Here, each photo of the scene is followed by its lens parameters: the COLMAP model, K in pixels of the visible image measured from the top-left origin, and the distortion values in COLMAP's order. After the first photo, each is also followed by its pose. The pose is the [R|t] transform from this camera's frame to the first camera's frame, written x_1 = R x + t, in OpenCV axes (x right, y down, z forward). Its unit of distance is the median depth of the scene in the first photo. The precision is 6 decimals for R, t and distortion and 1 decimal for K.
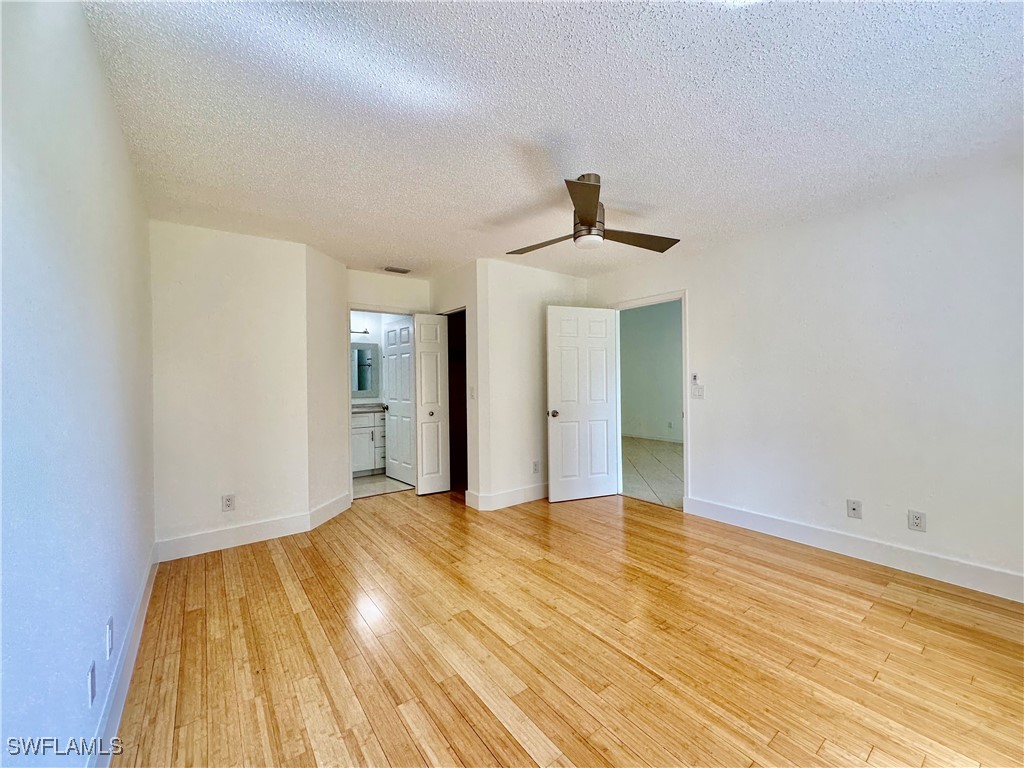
lens RADIAL K [[408.9, 0, 512.2], [0, 408.9, 383.0], [0, 0, 1]] dist [-0.002676, 0.000565]
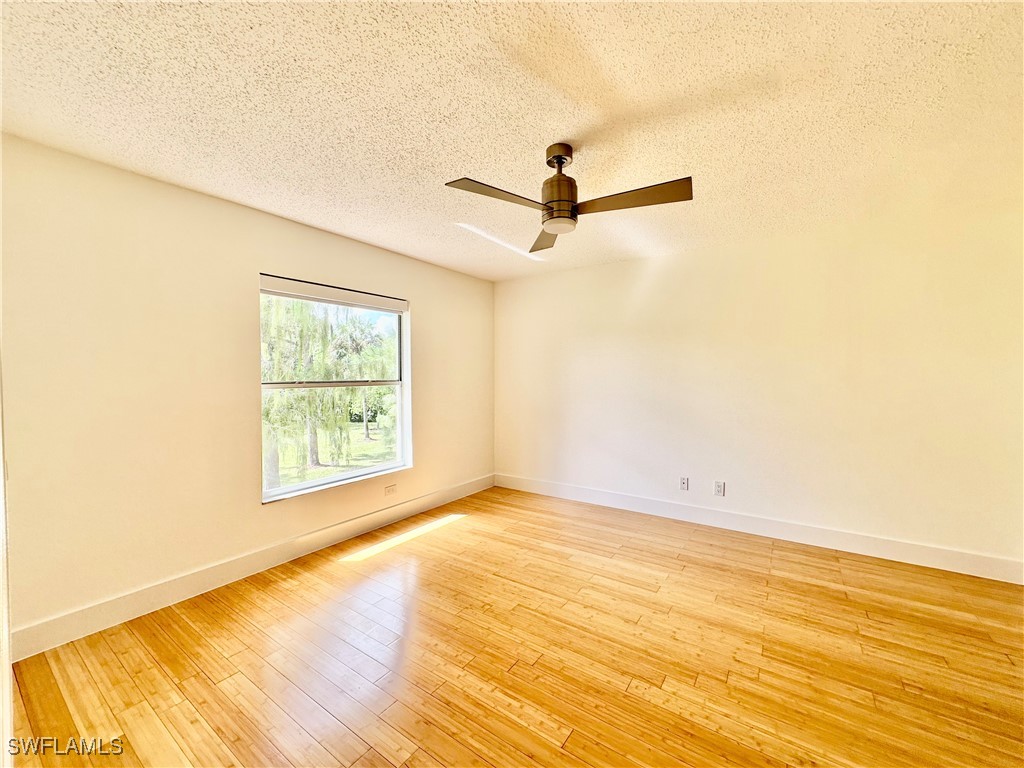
lens RADIAL K [[408.9, 0, 512.2], [0, 408.9, 383.0], [0, 0, 1]] dist [-0.002676, 0.000565]
pose [[-0.950067, 0.016046, -0.311634, 0.598817], [0.007869, 0.999591, 0.027478, -0.043131], [0.311948, 0.023654, -0.949805, 1.930690]]
